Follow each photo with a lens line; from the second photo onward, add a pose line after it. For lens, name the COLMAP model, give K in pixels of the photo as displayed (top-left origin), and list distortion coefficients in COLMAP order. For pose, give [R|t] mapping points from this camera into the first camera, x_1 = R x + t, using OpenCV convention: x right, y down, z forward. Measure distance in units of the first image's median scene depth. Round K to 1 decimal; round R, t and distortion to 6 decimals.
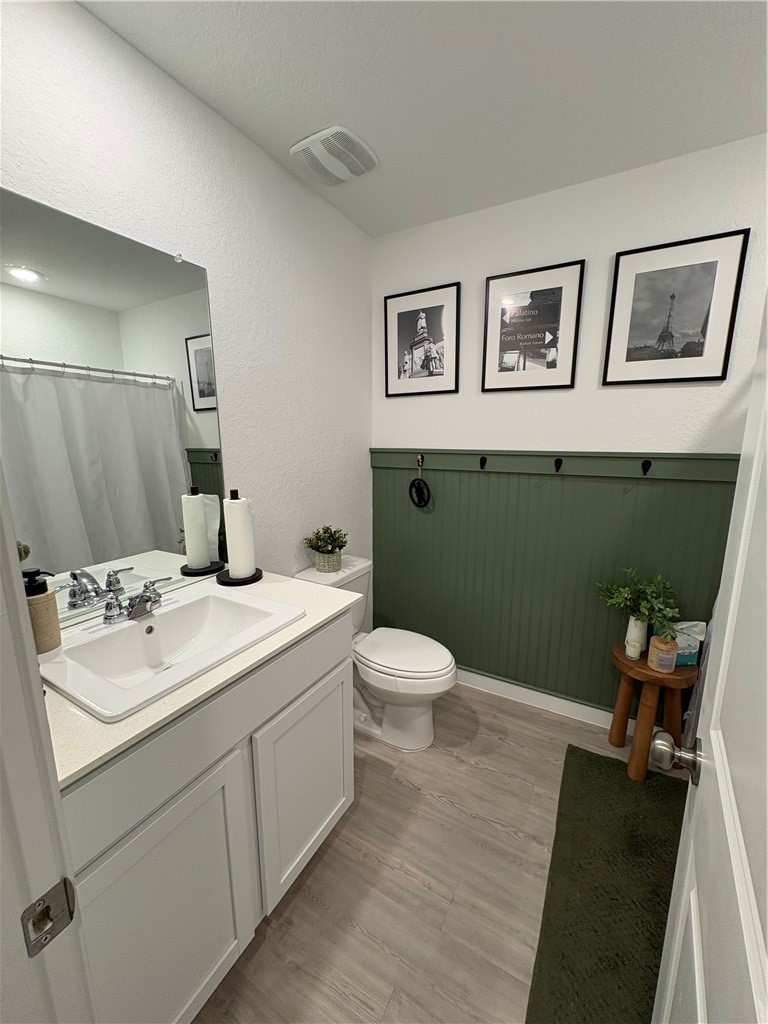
lens RADIAL K [[411.4, 0, 384.0], [0, 411.4, 512.0], [0, 0, 1]] dist [-0.000555, -0.000100]
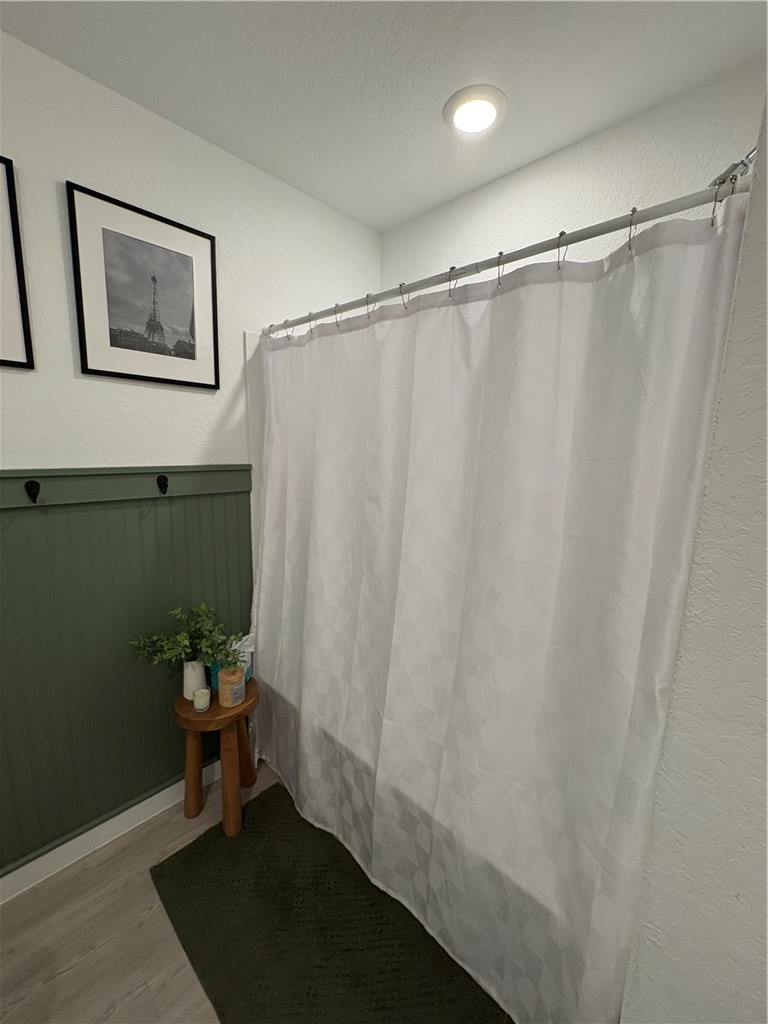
lens RADIAL K [[411.4, 0, 384.0], [0, 411.4, 512.0], [0, 0, 1]] dist [-0.000555, -0.000100]
pose [[0.248087, -0.156121, 0.956075, -0.048382], [0.154789, 0.980637, 0.119966, -0.085828], [-0.956291, 0.118228, 0.267449, 0.370430]]
